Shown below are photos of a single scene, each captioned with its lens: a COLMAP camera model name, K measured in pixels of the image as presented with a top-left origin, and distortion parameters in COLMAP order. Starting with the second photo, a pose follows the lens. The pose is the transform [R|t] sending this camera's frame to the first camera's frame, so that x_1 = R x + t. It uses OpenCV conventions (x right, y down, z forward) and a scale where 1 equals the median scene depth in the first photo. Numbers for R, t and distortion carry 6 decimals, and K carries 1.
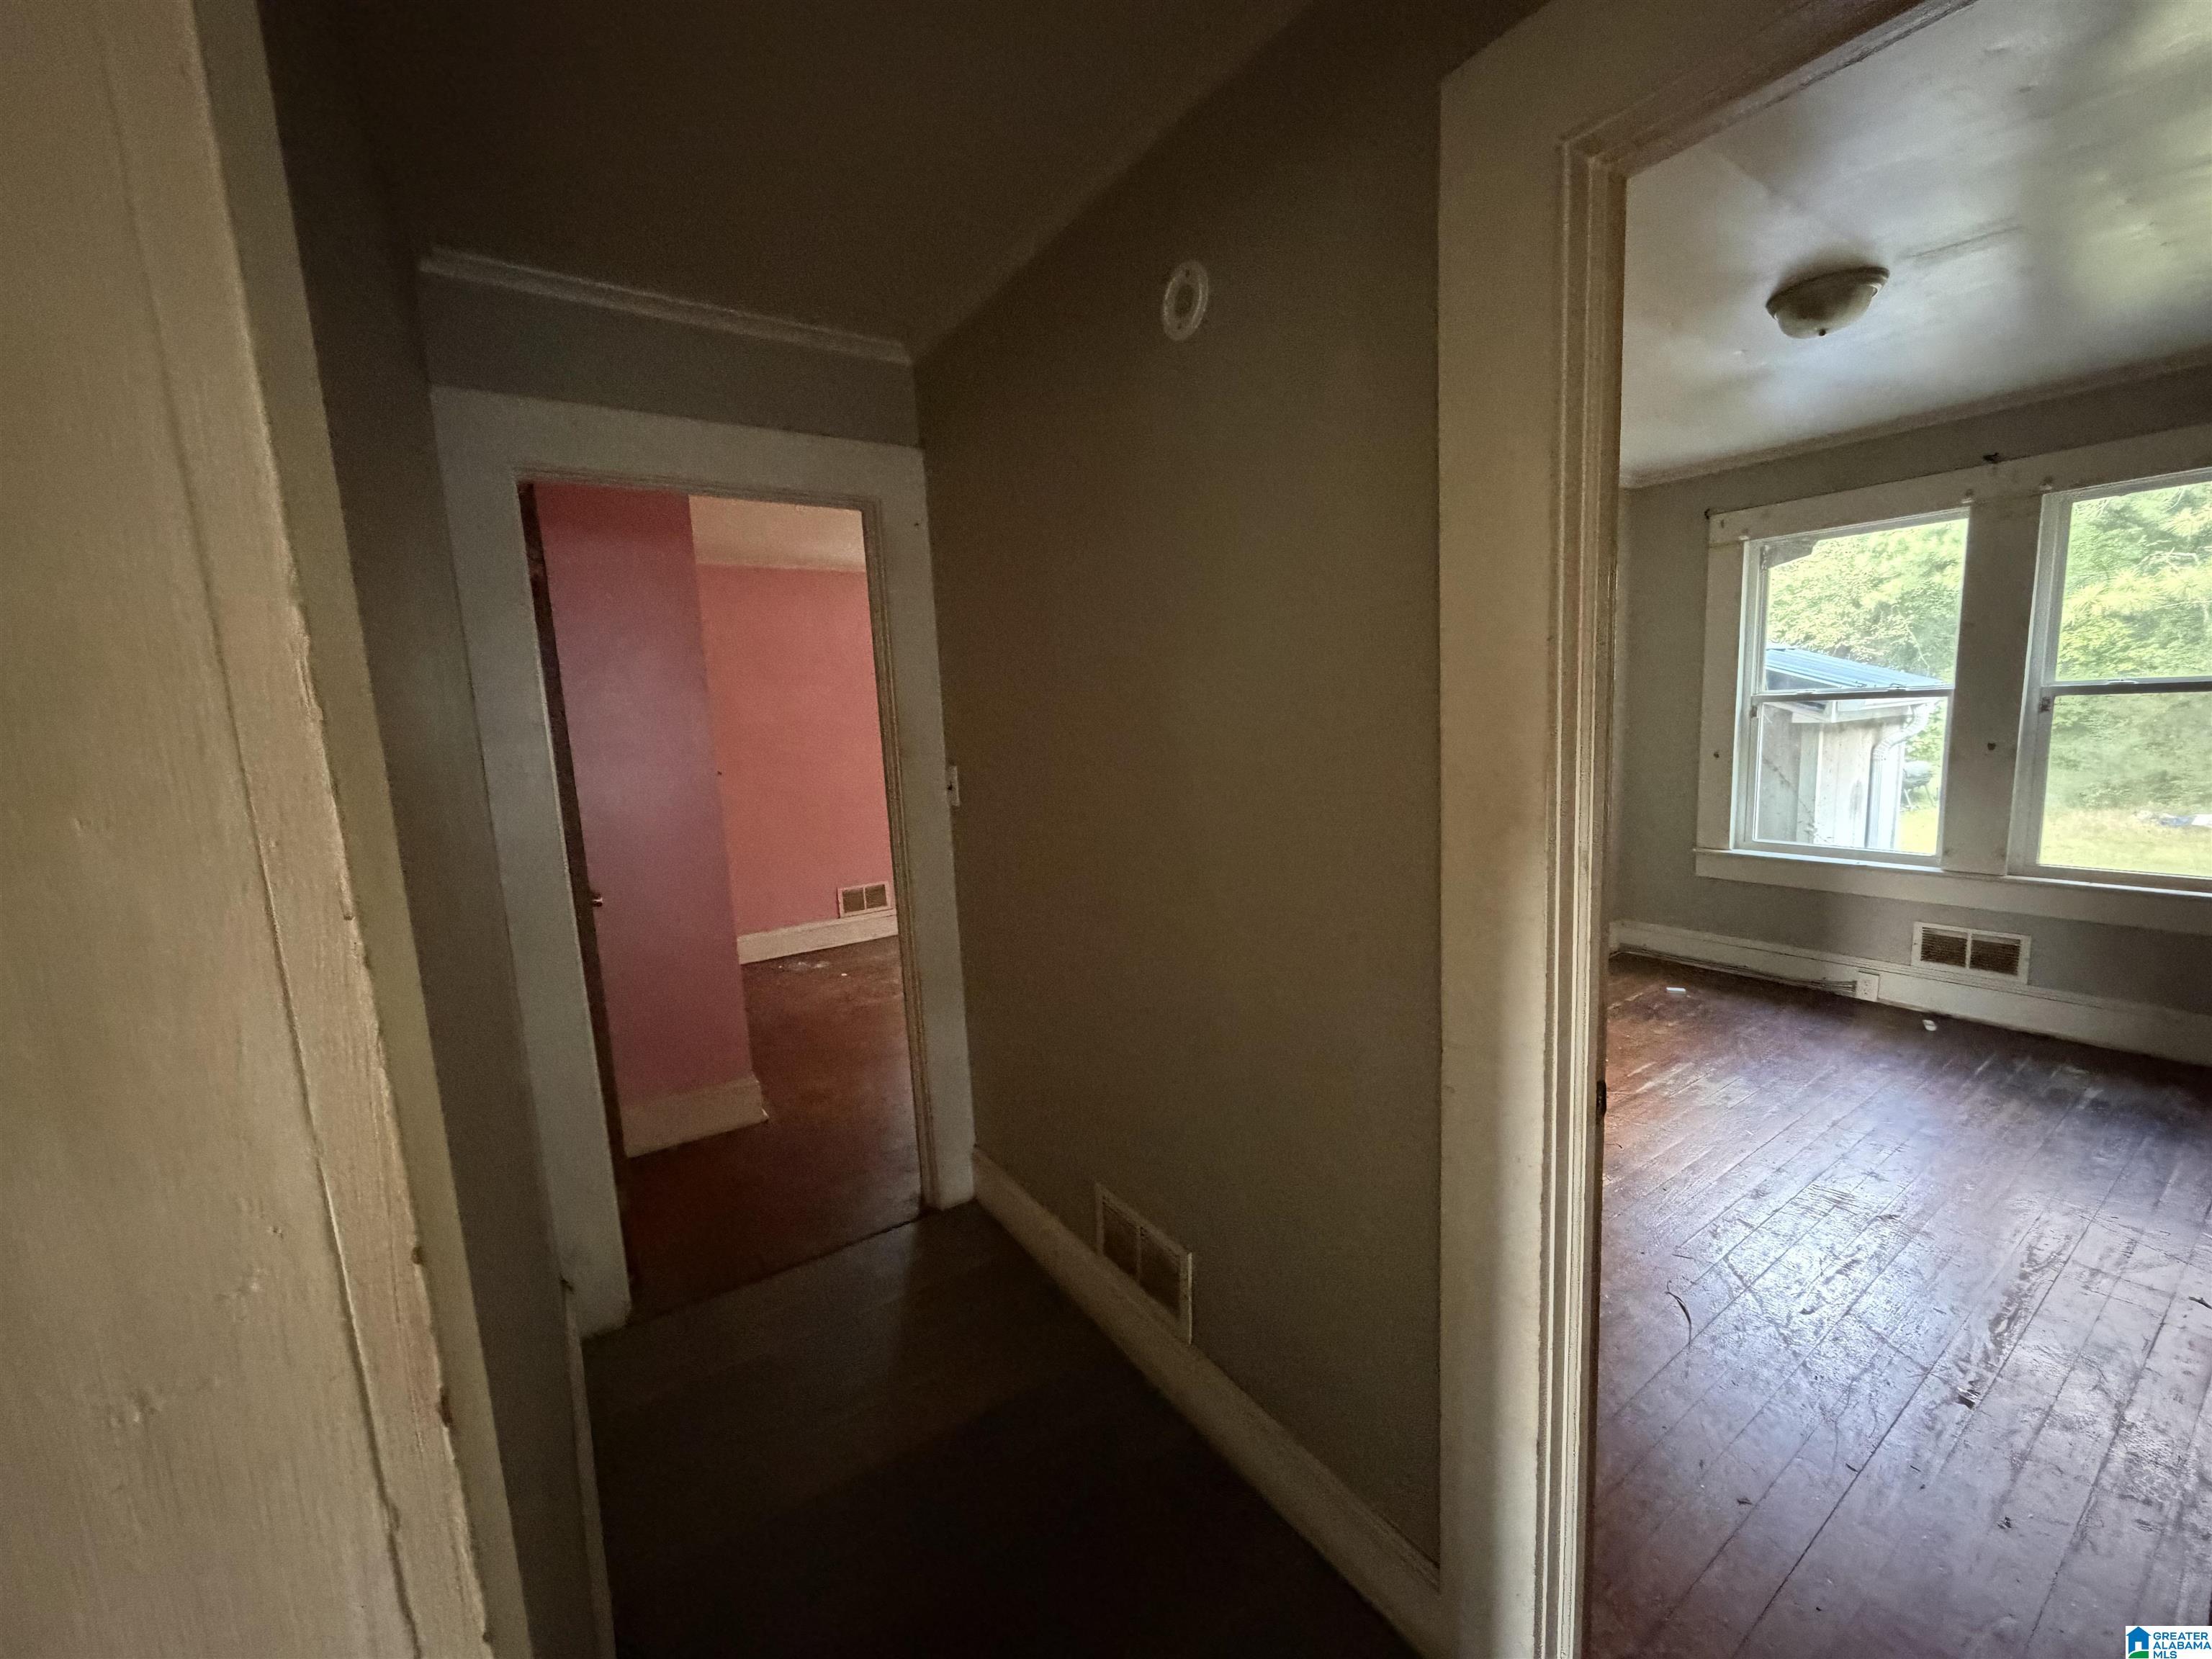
lens RADIAL K [[878.3, 0, 1104.4], [0, 878.3, 827.6], [0, 0, 1]] dist [-0.000013, -0.000165]
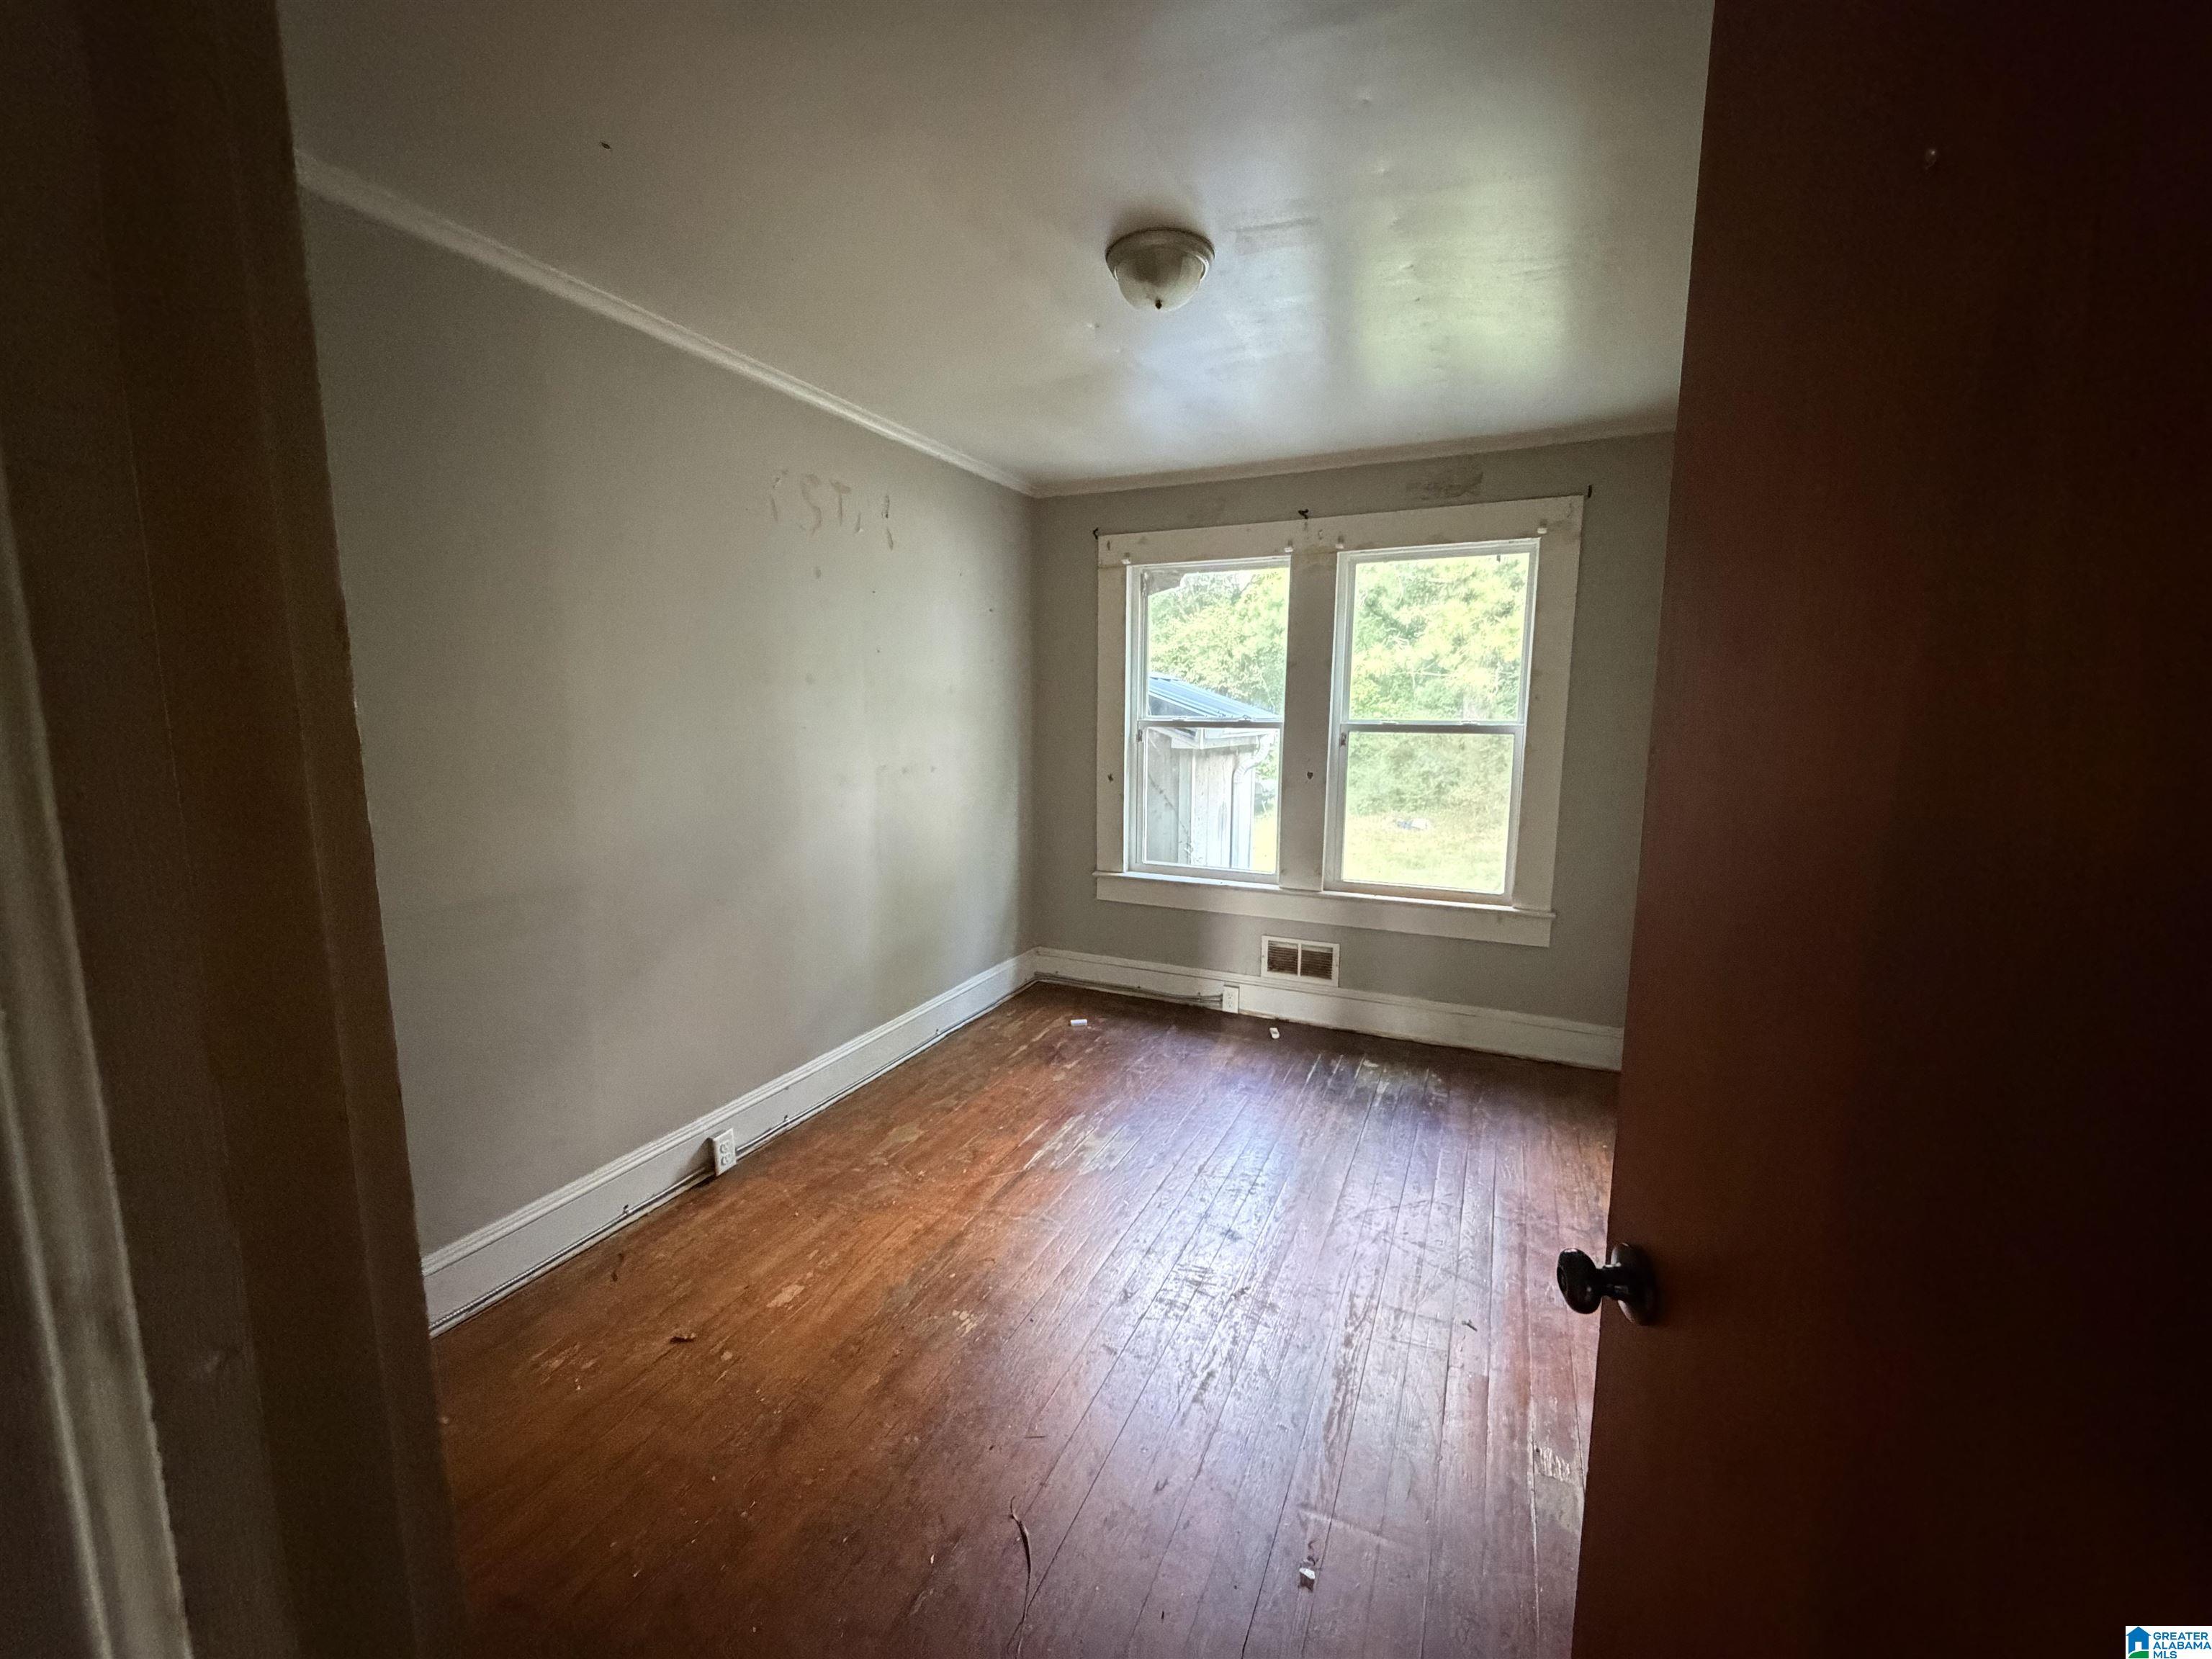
lens RADIAL K [[878.3, 0, 1105.8], [0, 878.3, 833.4], [0, 0, 1]] dist [-0.000013, -0.000165]
pose [[0.846824, -0.022019, 0.531418, 0.193441], [0.024441, 0.999698, 0.002475, -0.026761], [-0.531312, 0.010893, 0.847106, 0.190936]]
